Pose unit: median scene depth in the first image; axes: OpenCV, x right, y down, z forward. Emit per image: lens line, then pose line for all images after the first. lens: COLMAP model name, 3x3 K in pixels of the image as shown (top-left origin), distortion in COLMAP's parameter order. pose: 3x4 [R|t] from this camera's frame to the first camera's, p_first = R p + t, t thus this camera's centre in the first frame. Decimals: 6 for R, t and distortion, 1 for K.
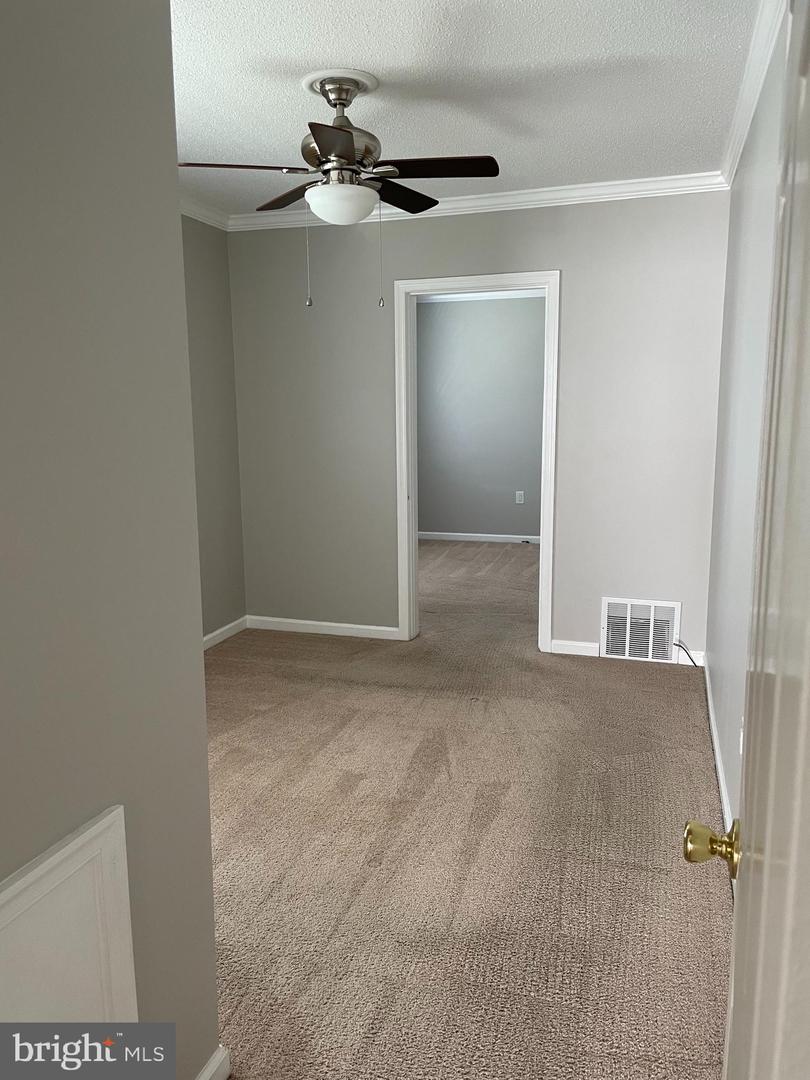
lens RADIAL K [[813.0, 0, 408.0], [0, 813.0, 545.5], [0, 0, 1]] dist [0.097314, -0.106193]
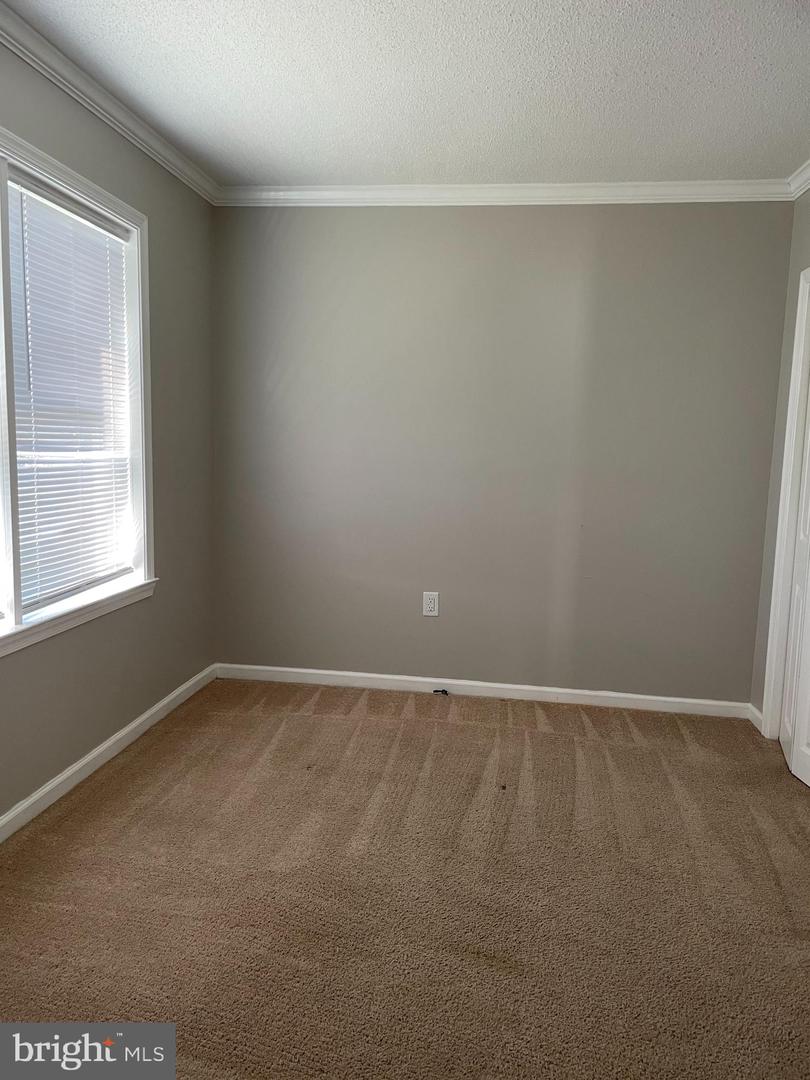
lens RADIAL K [[813.0, 0, 408.0], [0, 813.0, 545.5], [0, 0, 1]] dist [0.097314, -0.106193]
pose [[0.985477, 0.015703, 0.169079, 0.036985], [-0.008550, 0.999041, -0.042952, -0.073595], [-0.169591, 0.040882, 0.984666, 0.503243]]
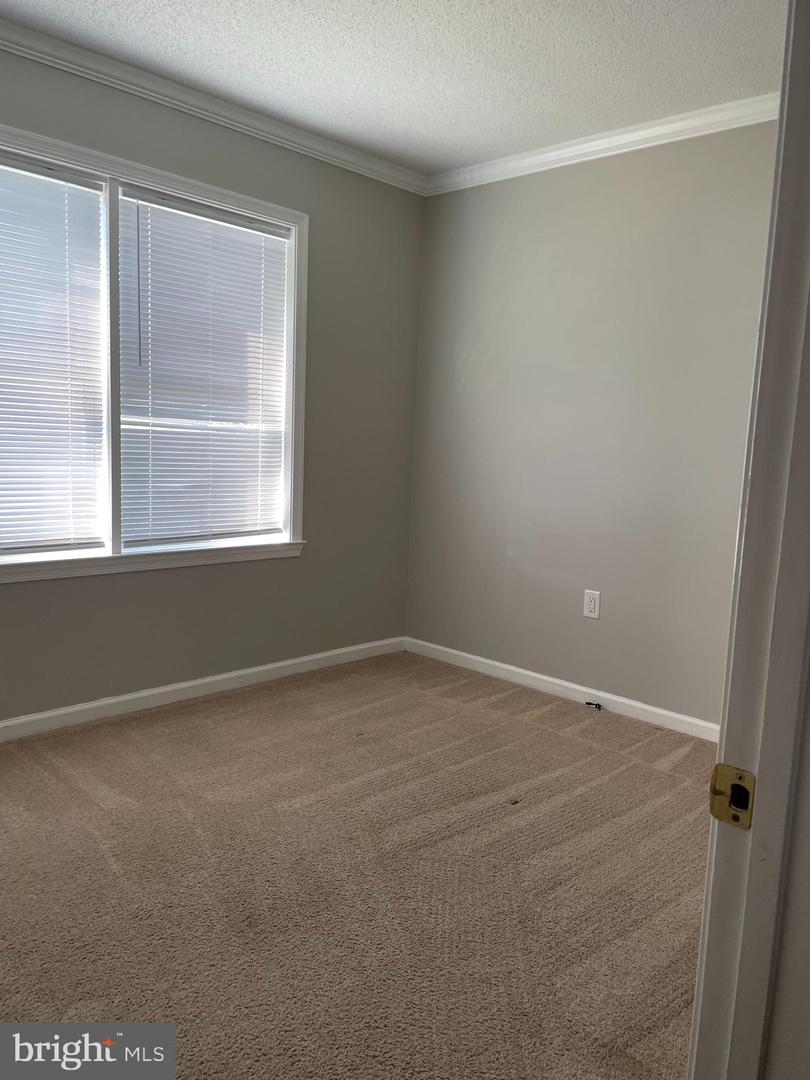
lens RADIAL K [[823.1, 0, 405.0], [0, 823.1, 540.0], [0, 0, 1]] dist [0.071466, -0.002431]
pose [[0.894951, 0.102353, -0.434266, 0.239437], [-0.125888, 0.991712, -0.025695, -0.069406], [0.428037, 0.077665, 0.900418, 0.543857]]
